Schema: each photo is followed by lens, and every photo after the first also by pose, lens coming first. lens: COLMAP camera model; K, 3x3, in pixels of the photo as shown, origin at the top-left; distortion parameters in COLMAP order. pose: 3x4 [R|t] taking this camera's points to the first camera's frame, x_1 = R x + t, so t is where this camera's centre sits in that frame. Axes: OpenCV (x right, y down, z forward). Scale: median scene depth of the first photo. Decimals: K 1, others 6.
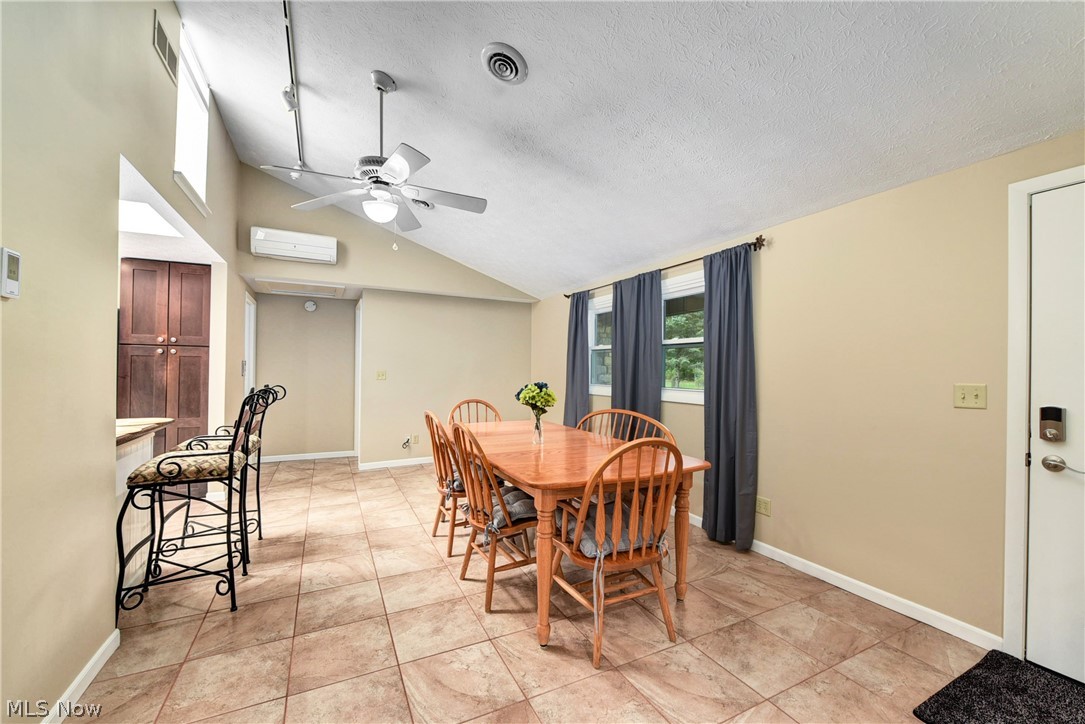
lens RADIAL K [[434.2, 0, 541.8], [0, 434.2, 367.6], [0, 0, 1]] dist [-0.008822, -0.000297]
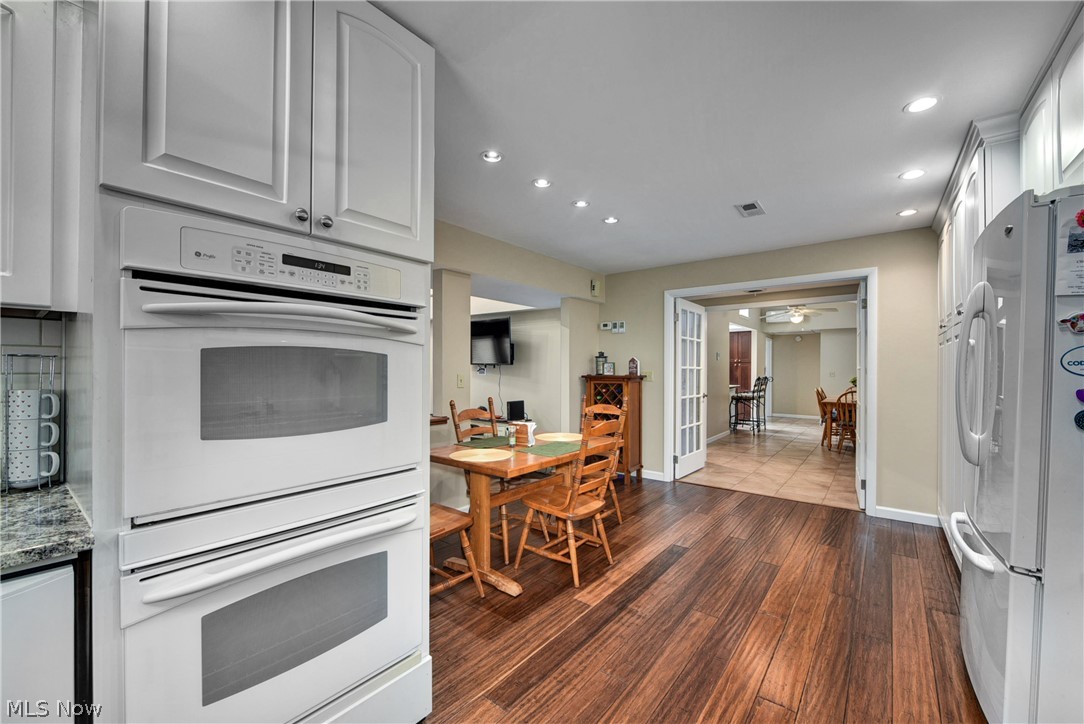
lens RADIAL K [[433.8, 0, 540.1], [0, 433.8, 367.0], [0, 0, 1]] dist [-0.008822, -0.000297]
pose [[0.424530, -0.009380, -0.905365, 1.704830], [0.002904, 0.999955, -0.008999, -0.001831], [0.905409, 0.001191, 0.424538, -2.041605]]
